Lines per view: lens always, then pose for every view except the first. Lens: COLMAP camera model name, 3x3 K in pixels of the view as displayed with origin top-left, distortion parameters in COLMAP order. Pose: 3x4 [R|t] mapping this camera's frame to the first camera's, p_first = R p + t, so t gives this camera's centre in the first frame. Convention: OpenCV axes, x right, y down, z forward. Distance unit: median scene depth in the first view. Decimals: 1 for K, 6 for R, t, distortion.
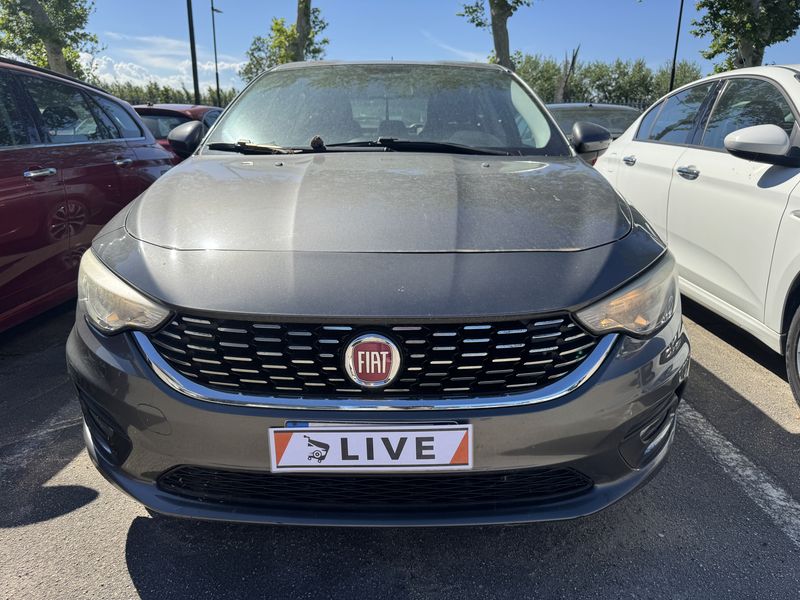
lens RADIAL K [[583.7, 0, 396.3], [0, 583.7, 297.6], [0, 0, 1]] dist [0.013442, -0.012138]
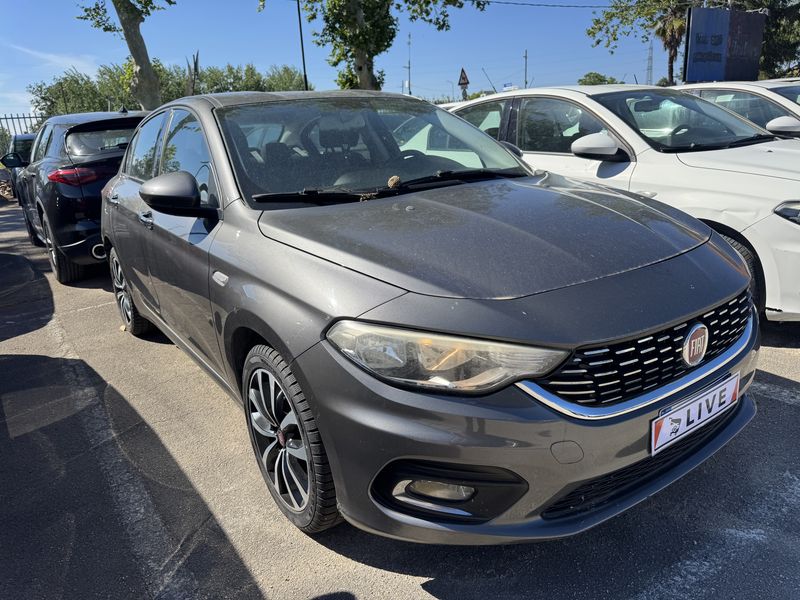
lens RADIAL K [[583.7, 0, 397.1], [0, 583.7, 302.0], [0, 0, 1]] dist [0.013442, -0.012138]
pose [[0.810199, -0.222501, 0.542283, -0.734547], [0.221479, 0.972775, 0.068234, -0.129327], [-0.542701, 0.064821, 0.837421, 0.144945]]
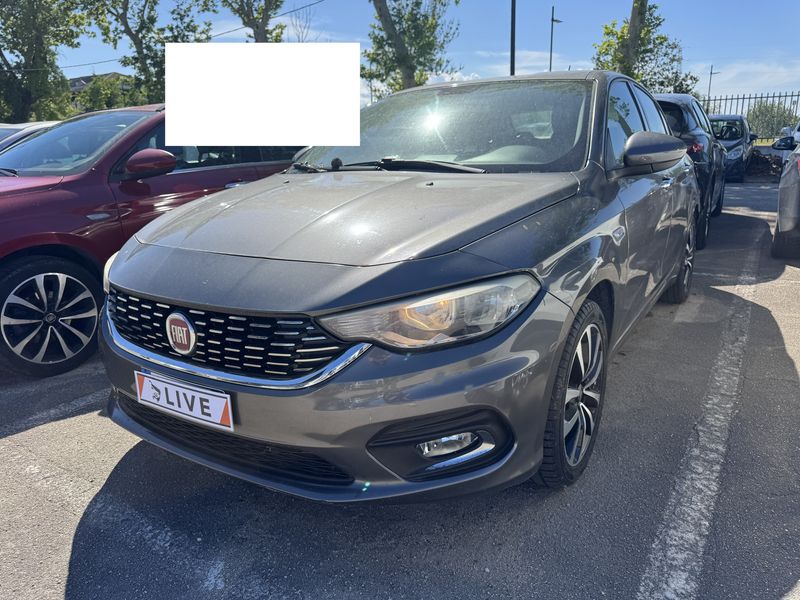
lens RADIAL K [[583.7, 0, 400.6], [0, 583.7, 299.6], [0, 0, 1]] dist [0.013442, -0.012138]
pose [[0.847868, 0.109885, -0.518696, 0.614365], [-0.113183, 0.993249, 0.025408, -0.034266], [0.517986, 0.037165, 0.854581, 0.065232]]
